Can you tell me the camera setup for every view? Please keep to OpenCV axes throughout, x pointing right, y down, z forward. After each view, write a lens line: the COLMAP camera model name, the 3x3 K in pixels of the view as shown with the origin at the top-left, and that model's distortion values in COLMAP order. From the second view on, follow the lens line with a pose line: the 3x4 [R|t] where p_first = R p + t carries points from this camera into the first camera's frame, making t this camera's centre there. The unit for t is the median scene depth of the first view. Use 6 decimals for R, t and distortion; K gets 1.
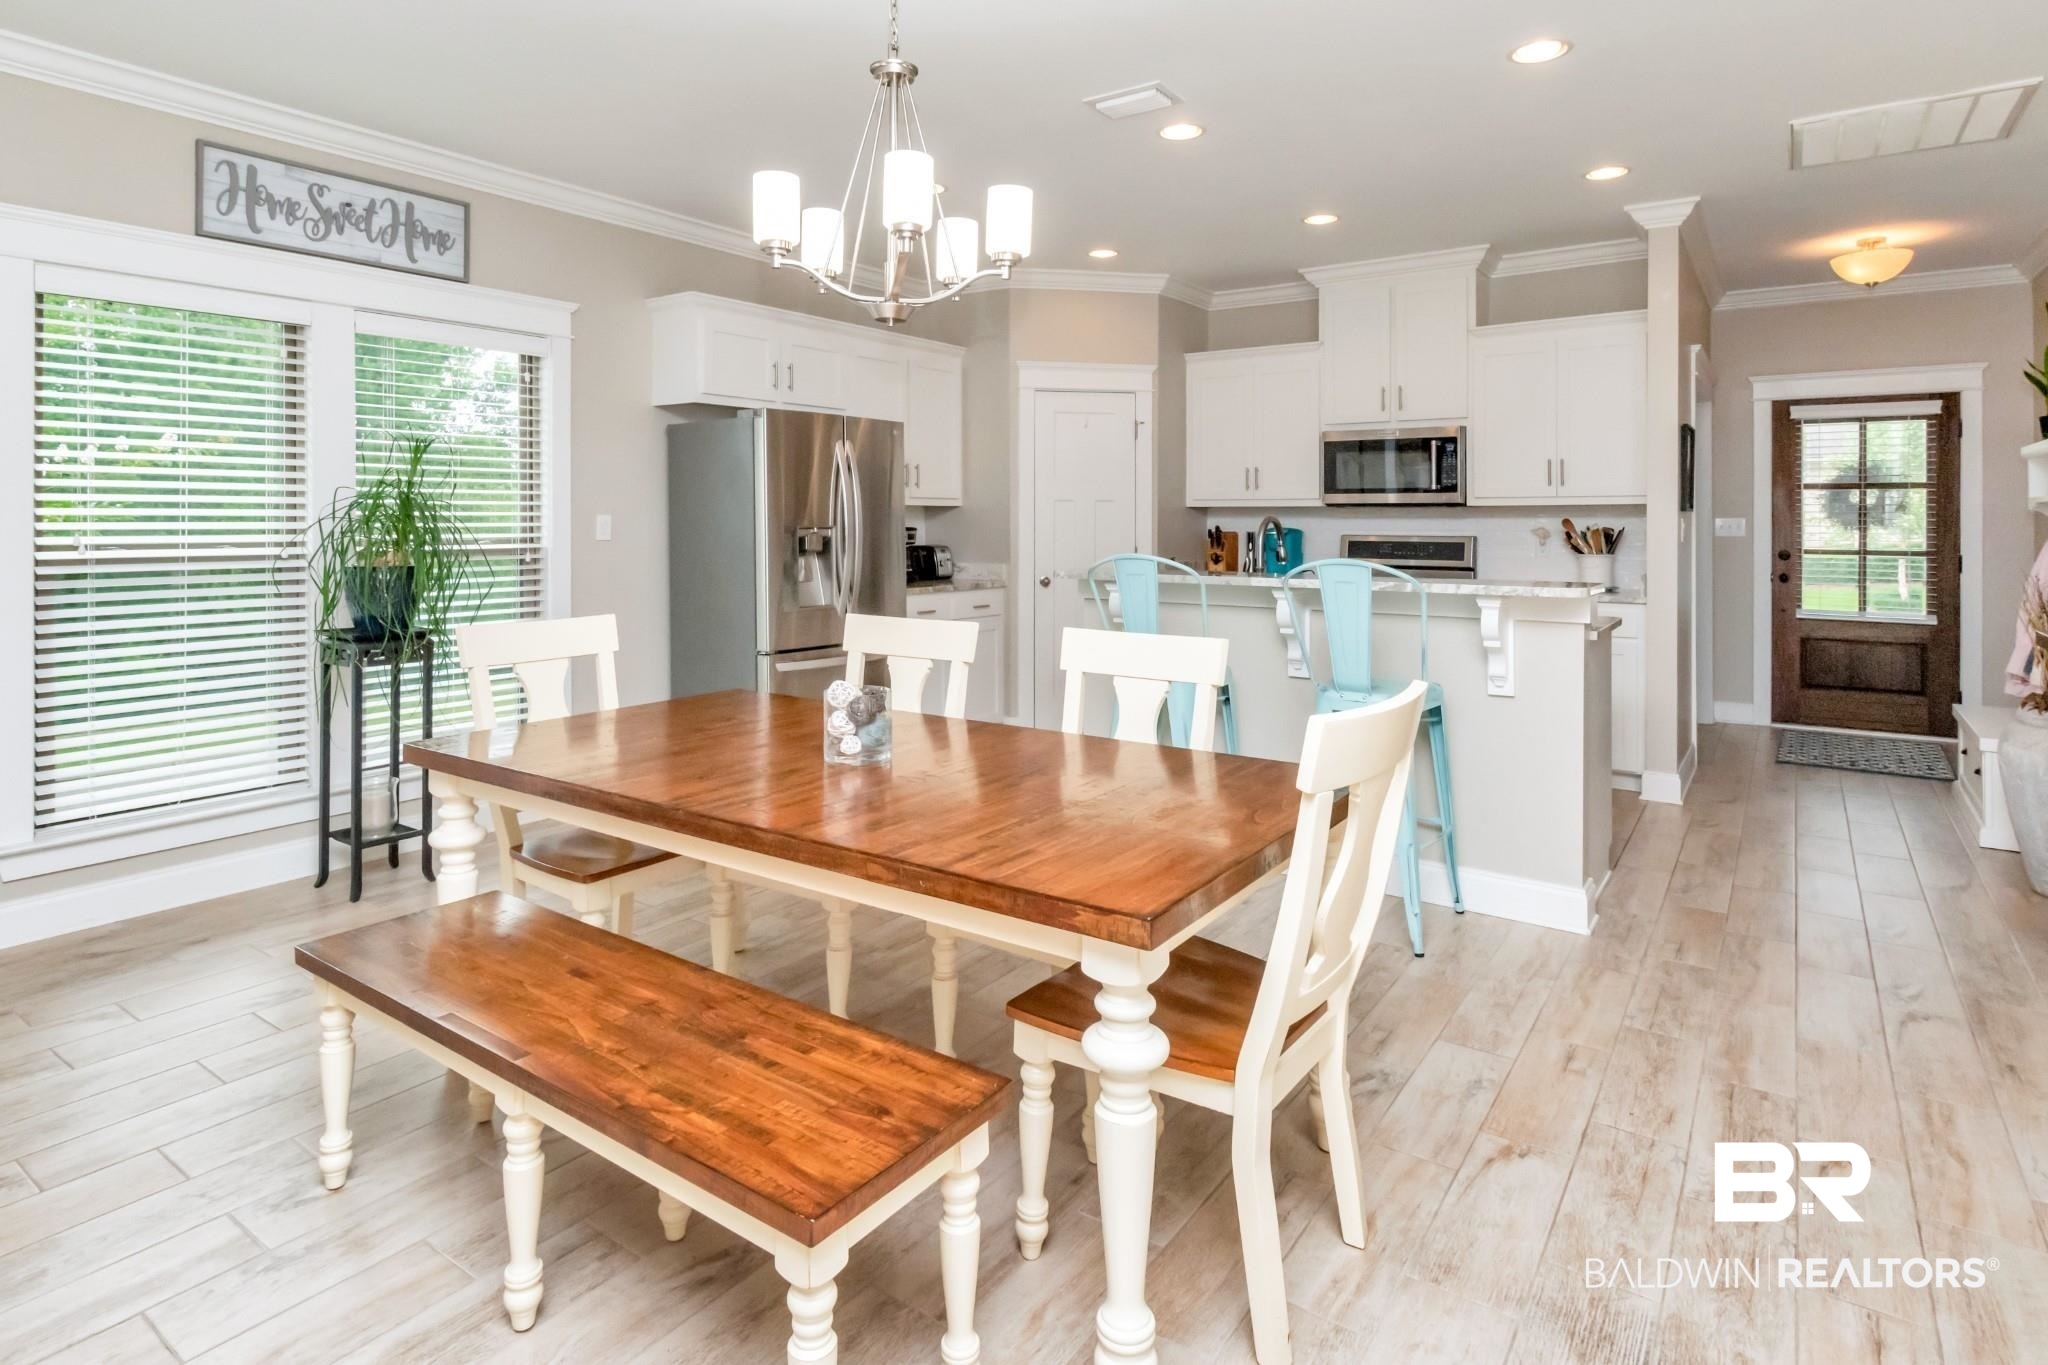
lens RADIAL K [[1090.0, 0, 1024.0], [0, 1090.0, 682.5], [0, 0, 1]] dist [0.000054, -0.003290]
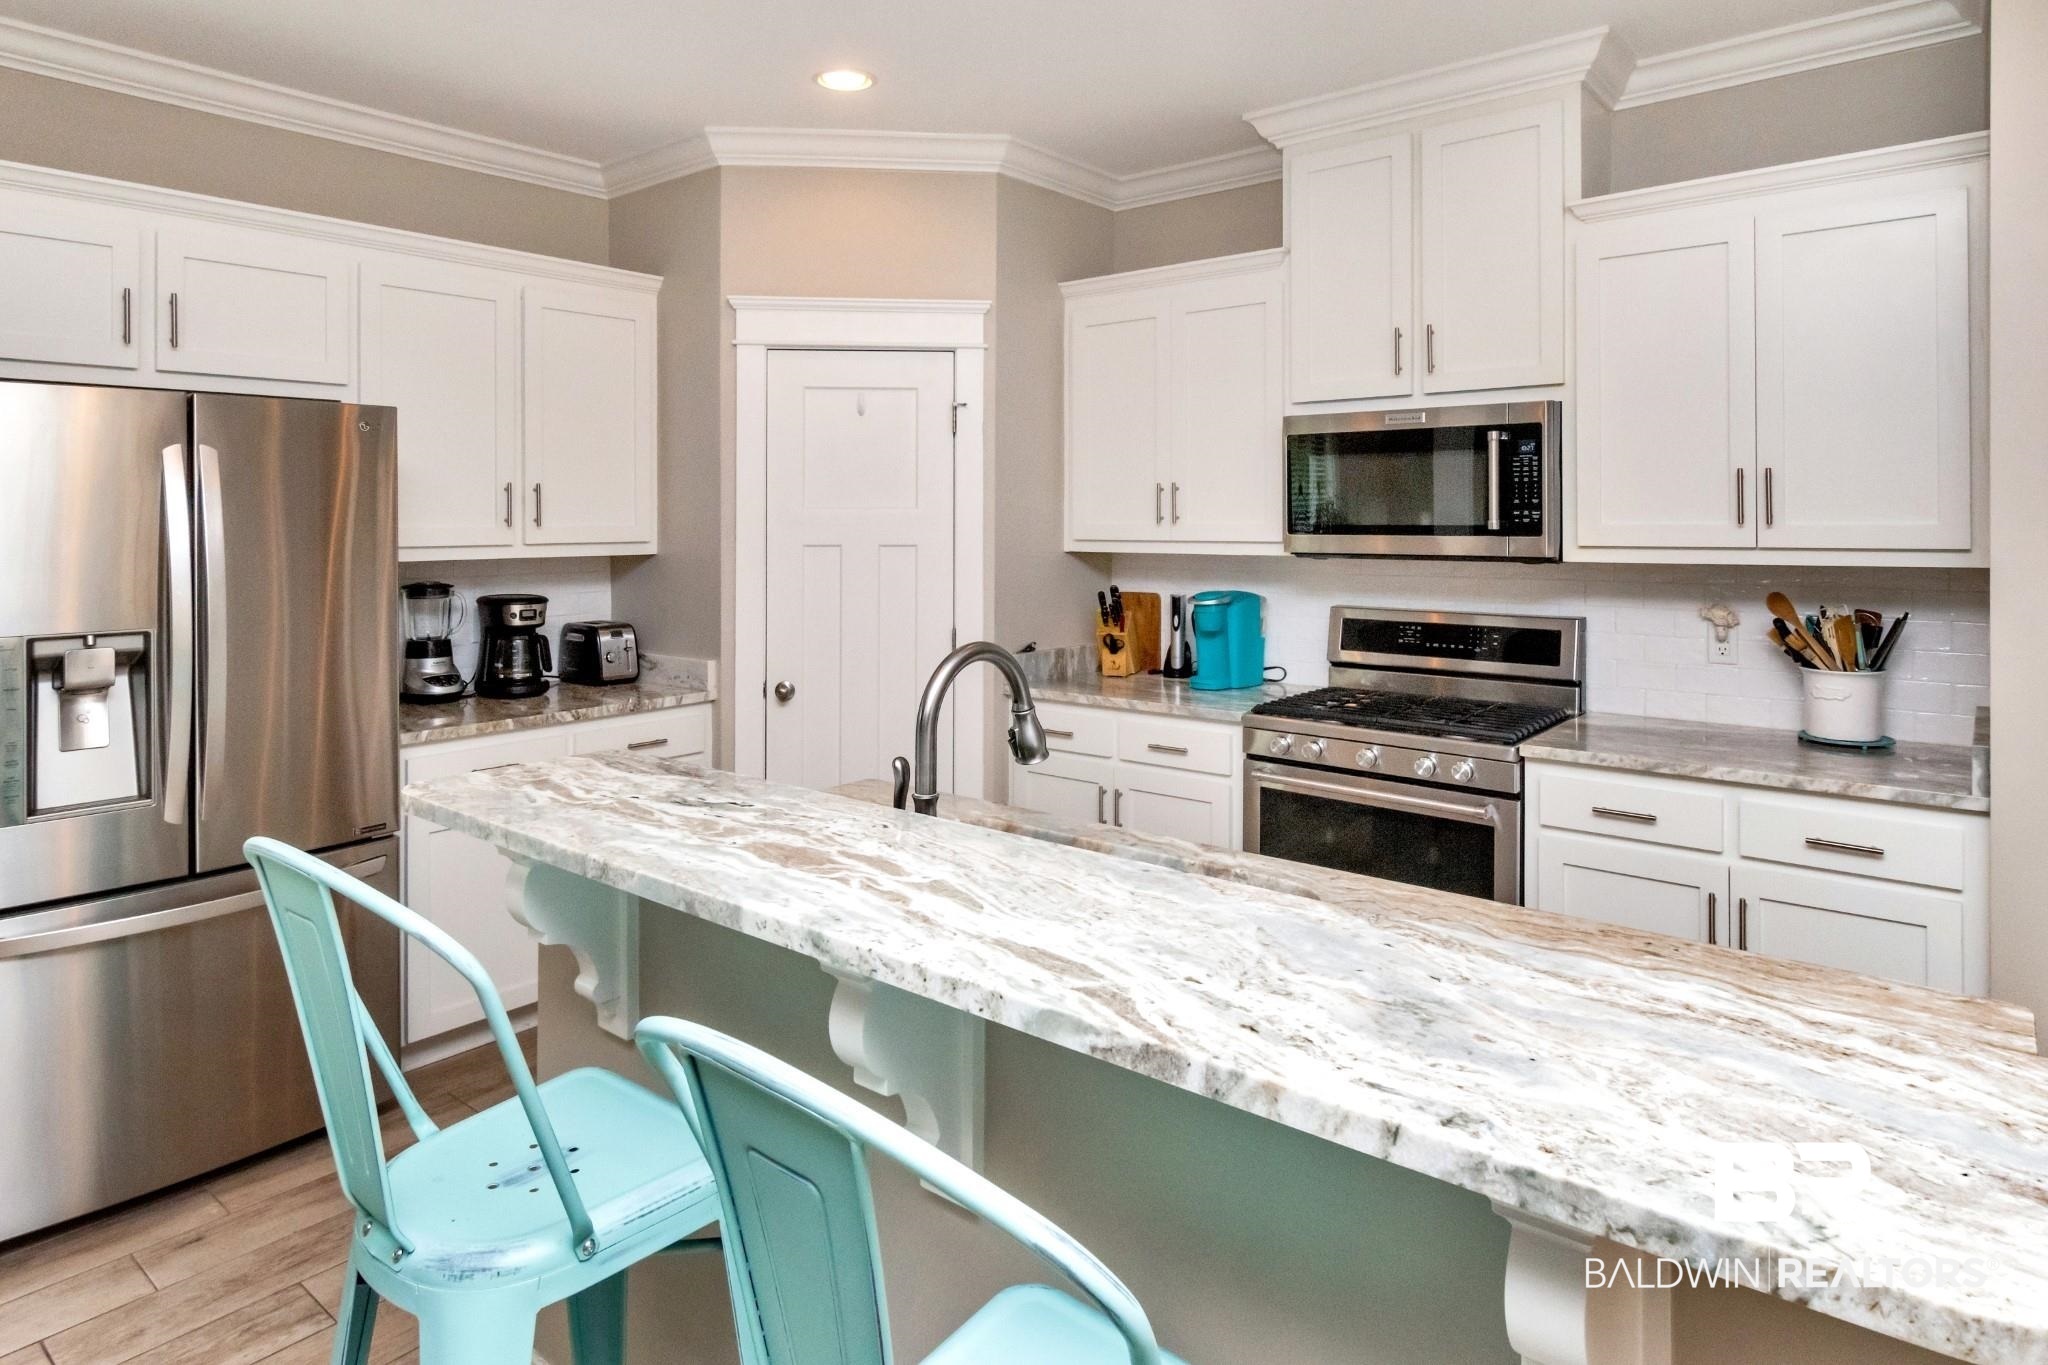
lens RADIAL K [[1202.9, 0, 1024.0], [0, 1202.9, 682.5], [0, 0, 1]] dist [-0.000829, -0.001011]
pose [[0.996970, 0.005179, -0.077618, 0.187938], [-0.006522, 0.999833, -0.017062, -0.088429], [0.077517, 0.017517, 0.996837, 0.401857]]
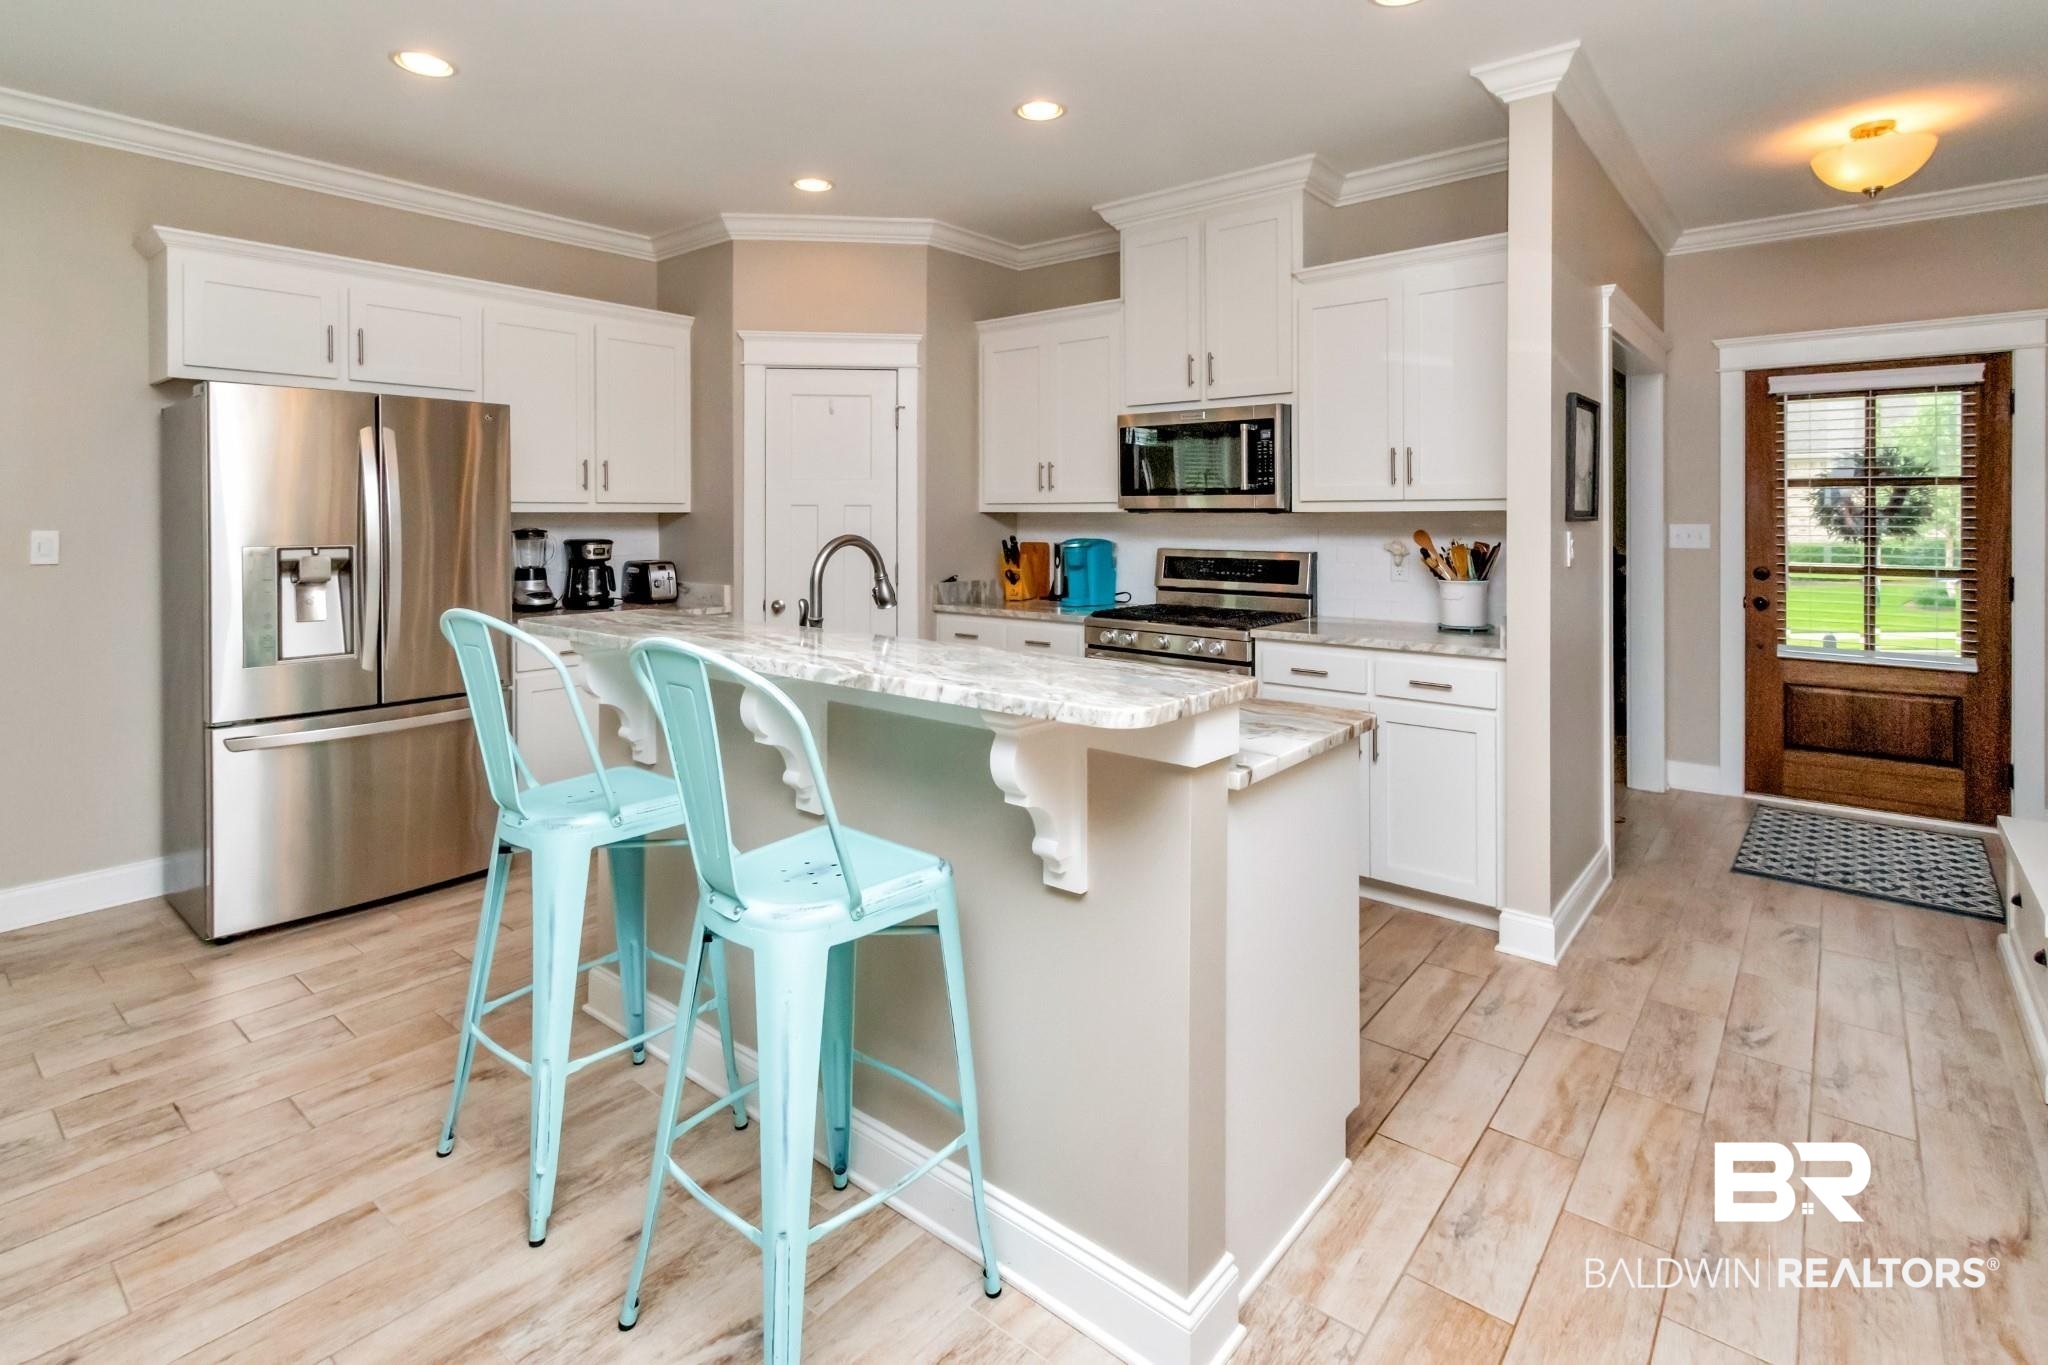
lens RADIAL K [[993.4, 0, 1023.0], [0, 993.4, 654.2], [0, 0, 1]] dist [0.000210, 0.001242]
pose [[0.997253, 0.007687, -0.073675, 0.252053], [-0.008440, 0.999915, -0.009922, -0.052611], [0.073593, 0.010516, 0.997233, 0.290115]]
